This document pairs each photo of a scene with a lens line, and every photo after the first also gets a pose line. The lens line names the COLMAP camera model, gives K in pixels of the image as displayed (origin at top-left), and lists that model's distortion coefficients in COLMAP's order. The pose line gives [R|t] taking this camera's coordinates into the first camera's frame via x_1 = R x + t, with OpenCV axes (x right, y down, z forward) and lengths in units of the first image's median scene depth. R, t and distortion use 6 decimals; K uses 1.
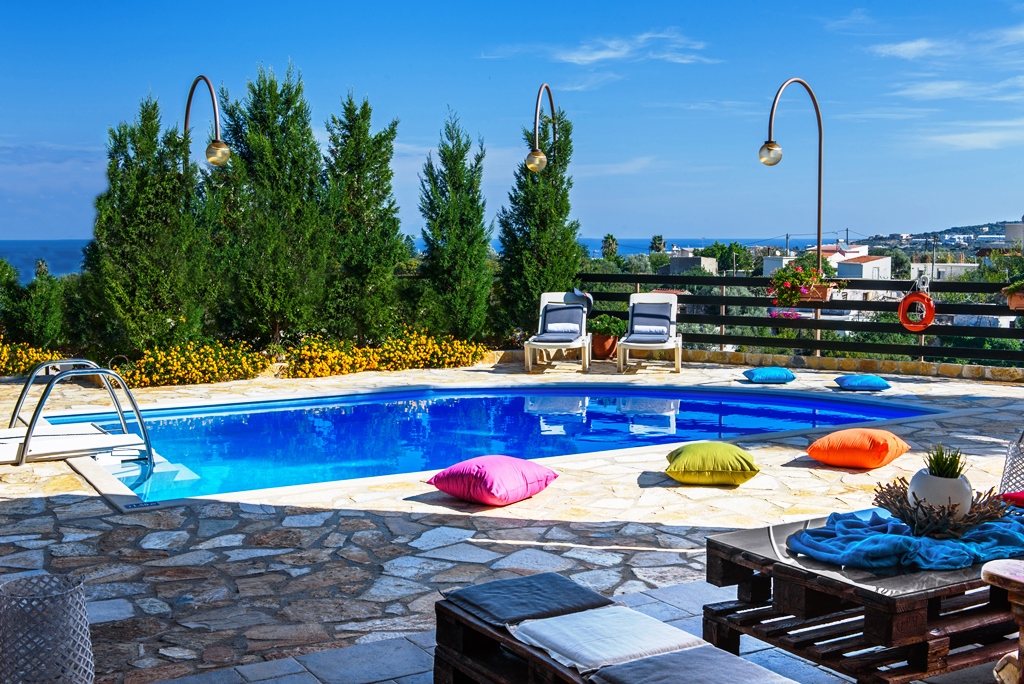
lens RADIAL K [[1207.0, 0, 512.0], [0, 1207.0, 342.0], [0, 0, 1]] dist [-0.015085, 0.011318]
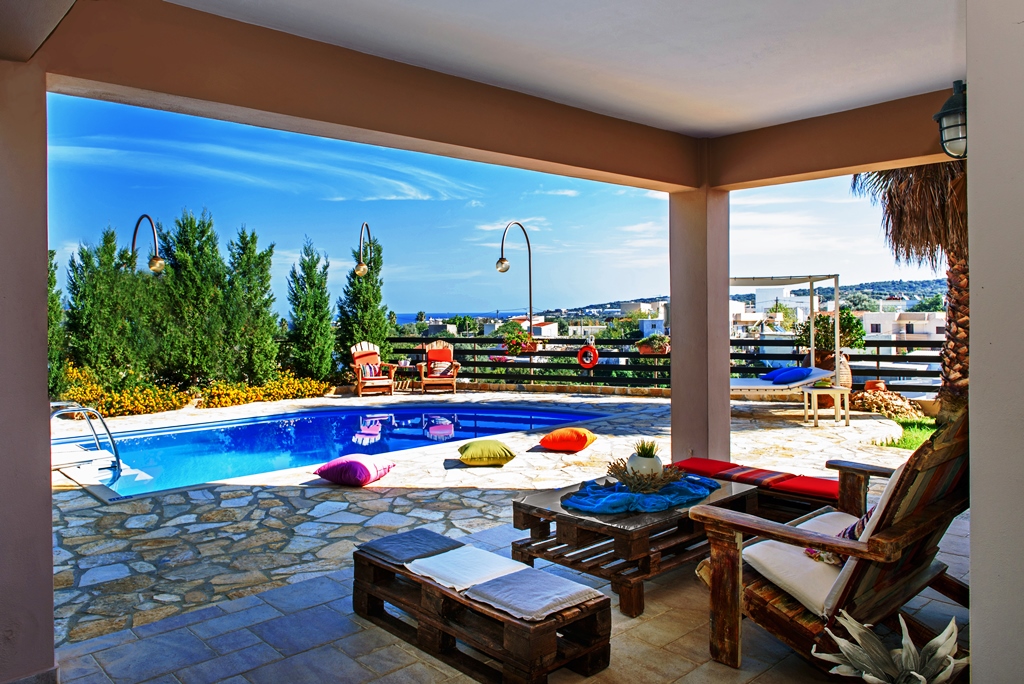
lens RADIAL K [[738.3, 0, 472.9], [0, 738.3, 322.8], [0, 0, 1]] dist [-0.003661, -0.004234]
pose [[0.981441, -0.013052, 0.191319, -0.025729], [0.026929, 0.997175, -0.070116, -0.003777], [-0.189863, 0.073967, 0.979020, -0.001263]]
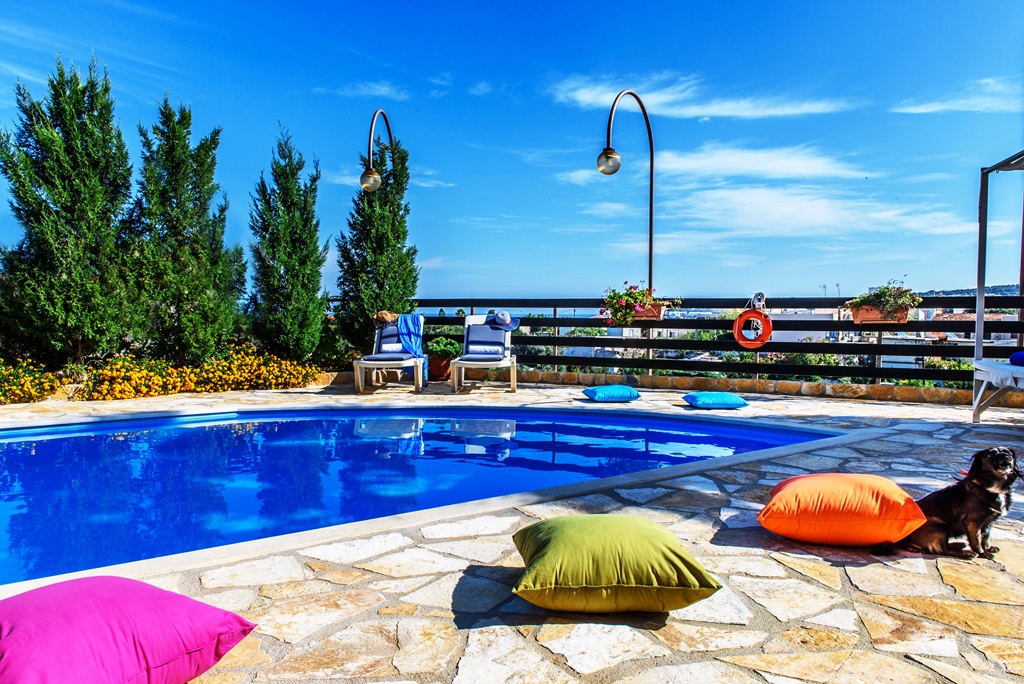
lens RADIAL K [[764.1, 0, 484.2], [0, 764.1, 344.1], [0, 0, 1]] dist [-0.002866, -0.000518]
pose [[0.993892, 0.000255, 0.110355, 0.047565], [0.004970, 0.998880, -0.047063, 0.015909], [-0.110244, 0.047324, 0.992777, 0.402497]]
